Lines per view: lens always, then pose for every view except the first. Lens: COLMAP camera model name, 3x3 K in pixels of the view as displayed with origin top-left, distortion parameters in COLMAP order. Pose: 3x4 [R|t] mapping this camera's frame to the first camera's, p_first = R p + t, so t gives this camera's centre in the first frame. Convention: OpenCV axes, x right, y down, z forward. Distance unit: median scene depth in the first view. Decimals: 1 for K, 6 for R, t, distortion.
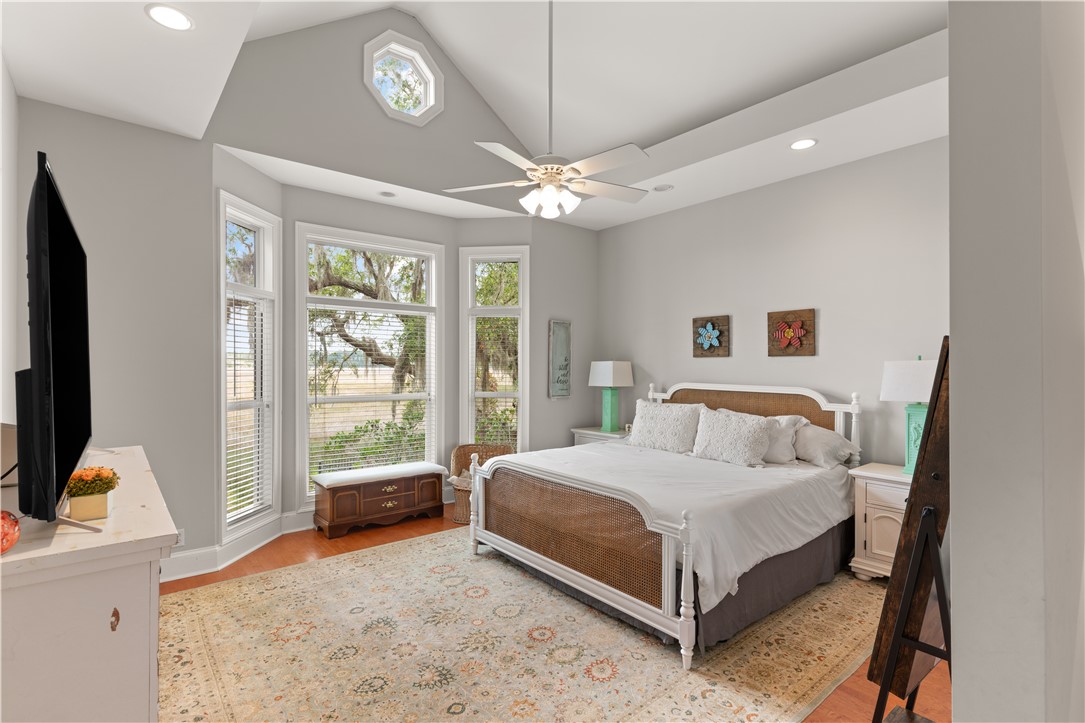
lens RADIAL K [[521.7, 0, 528.2], [0, 521.7, 362.0], [0, 0, 1]] dist [-0.000369, 0.000040]
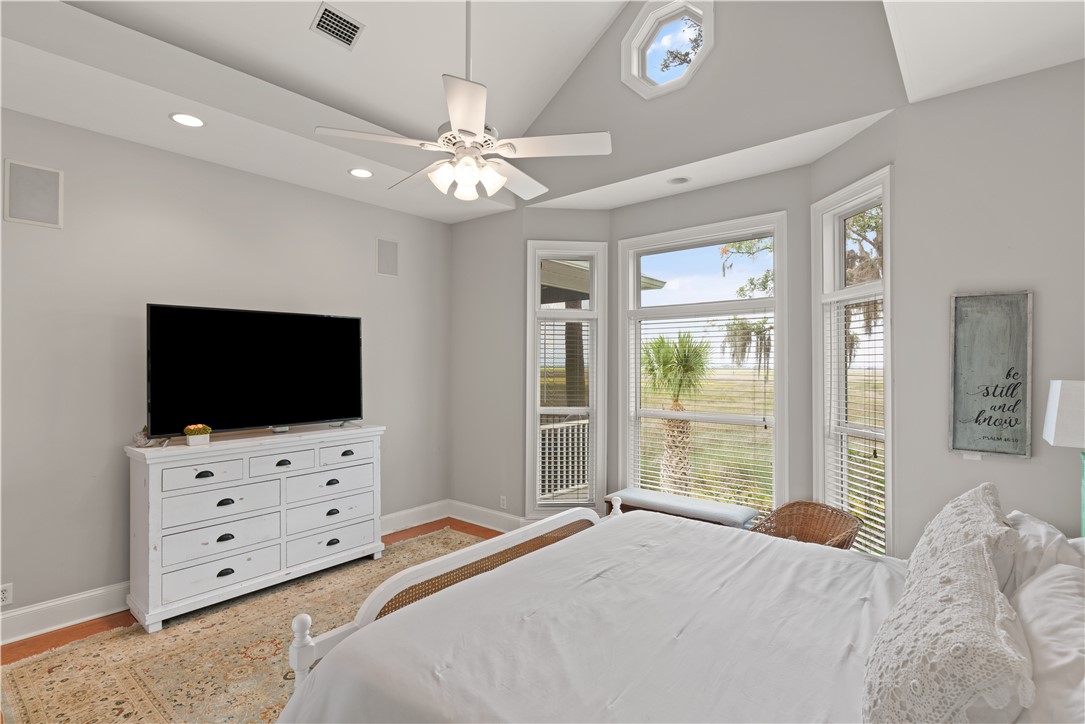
lens RADIAL K [[521.7, 0, 528.2], [0, 521.7, 362.5], [0, 0, 1]] dist [-0.000369, 0.000040]
pose [[0.191323, -0.008107, -0.981494, 0.558719], [0.010709, 0.999924, -0.006172, -0.021316], [0.981469, -0.009330, 0.191395, 0.630674]]
